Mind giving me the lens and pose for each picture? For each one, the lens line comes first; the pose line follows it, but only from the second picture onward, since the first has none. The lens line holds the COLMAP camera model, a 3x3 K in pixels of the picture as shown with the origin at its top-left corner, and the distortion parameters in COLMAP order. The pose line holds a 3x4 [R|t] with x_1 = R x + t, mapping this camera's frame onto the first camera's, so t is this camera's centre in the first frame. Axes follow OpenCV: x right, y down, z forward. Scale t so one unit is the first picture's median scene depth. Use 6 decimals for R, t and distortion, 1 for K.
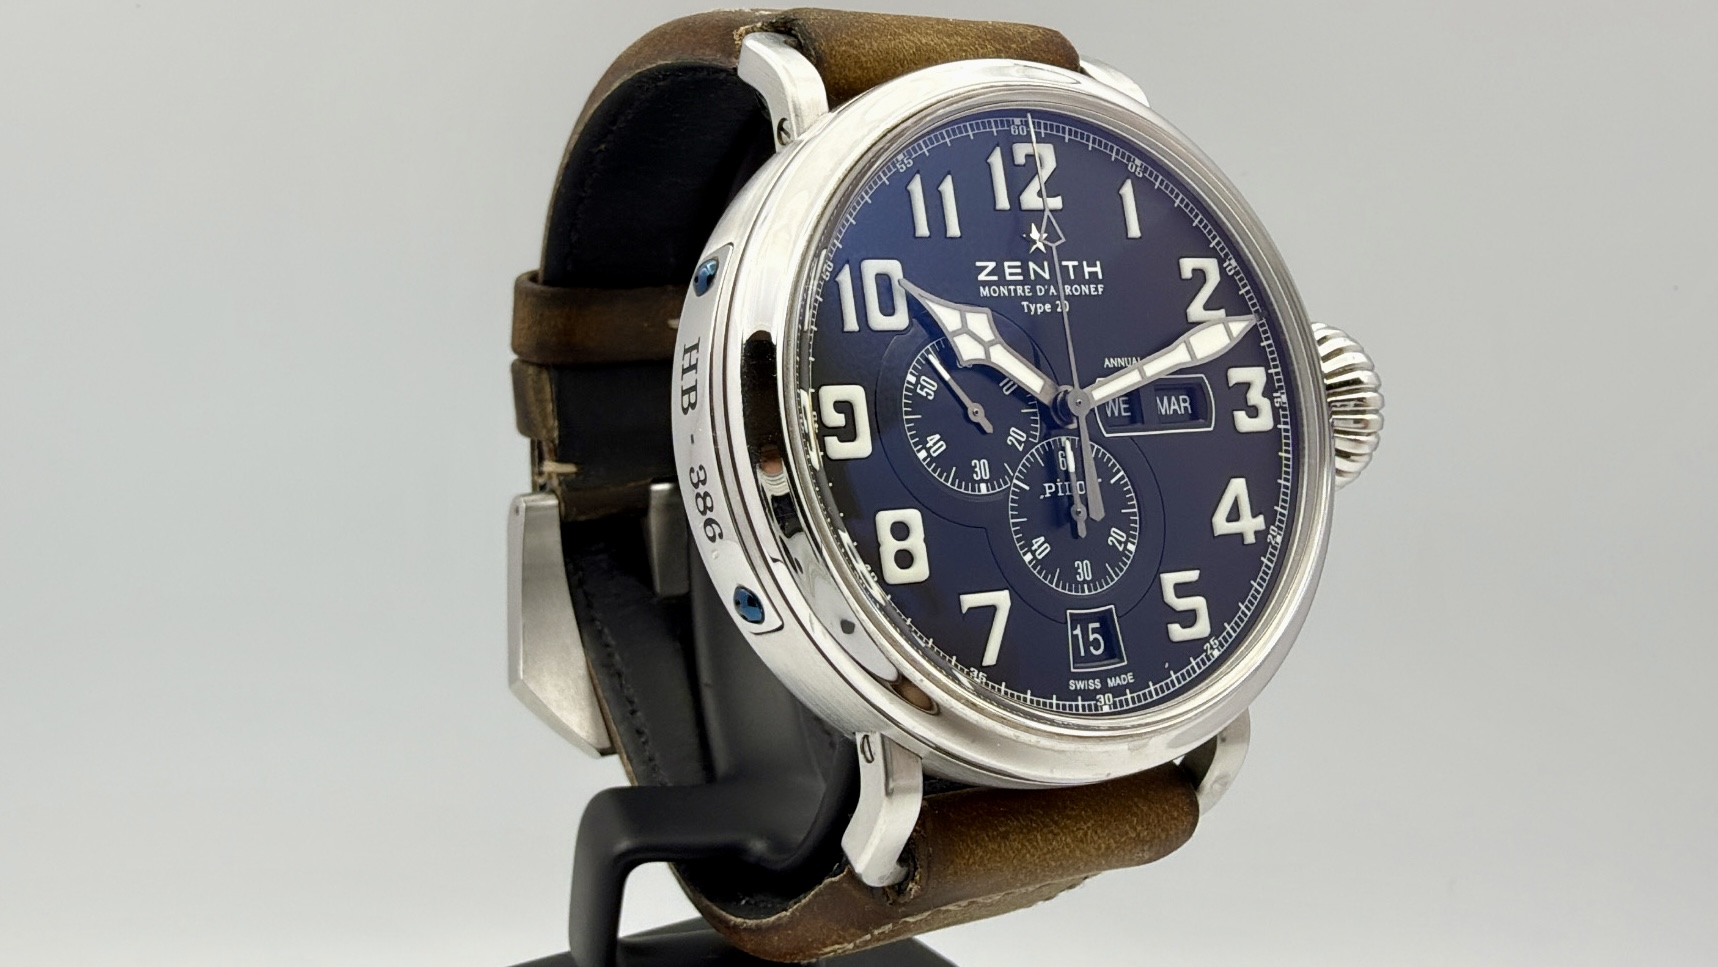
lens RADIAL K [[1218.8, 0, 856.0], [0, 1218.8, 473.3], [0, 0, 1]] dist [0.002291, 0.000020]
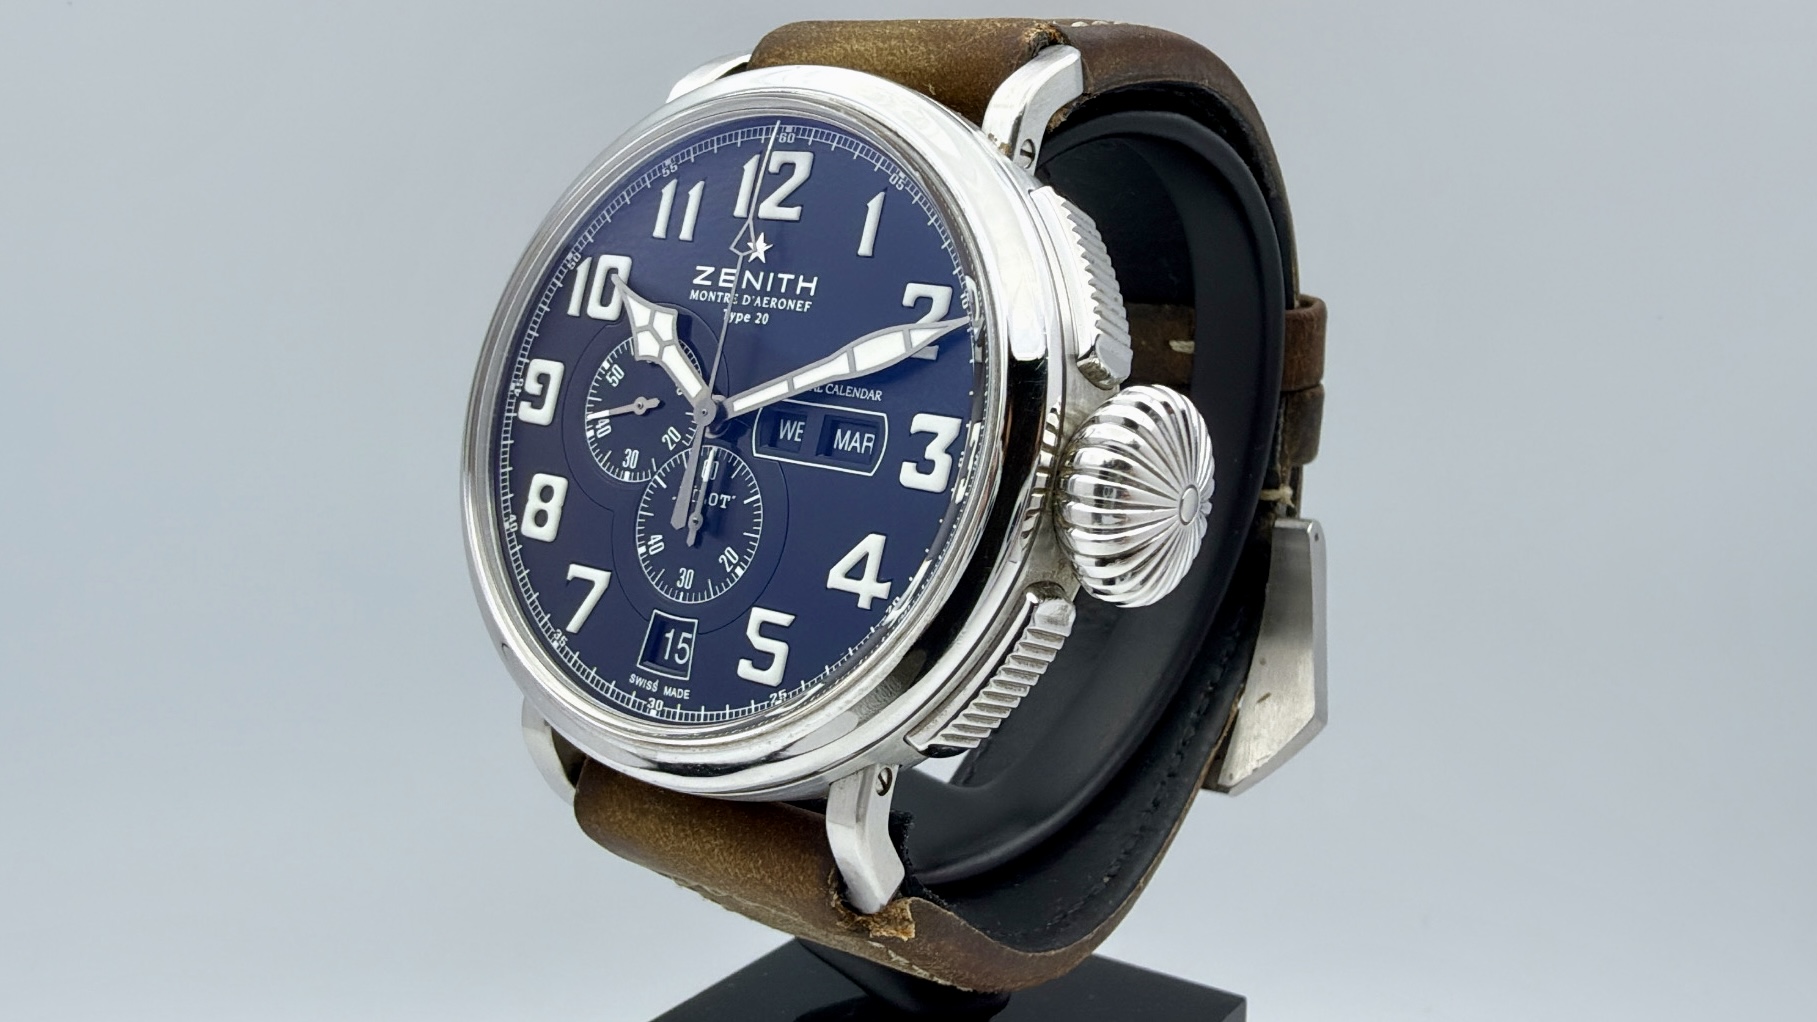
lens RADIAL K [[1289.0, 0, 905.0], [0, 1289.0, 520.5], [0, 0, 1]] dist [0.002291, 0.000020]
pose [[0.662325, 0.214925, -0.717728, 1.039132], [-0.203584, 0.973554, 0.103664, -0.111550], [0.721027, 0.077458, 0.688564, 0.388475]]
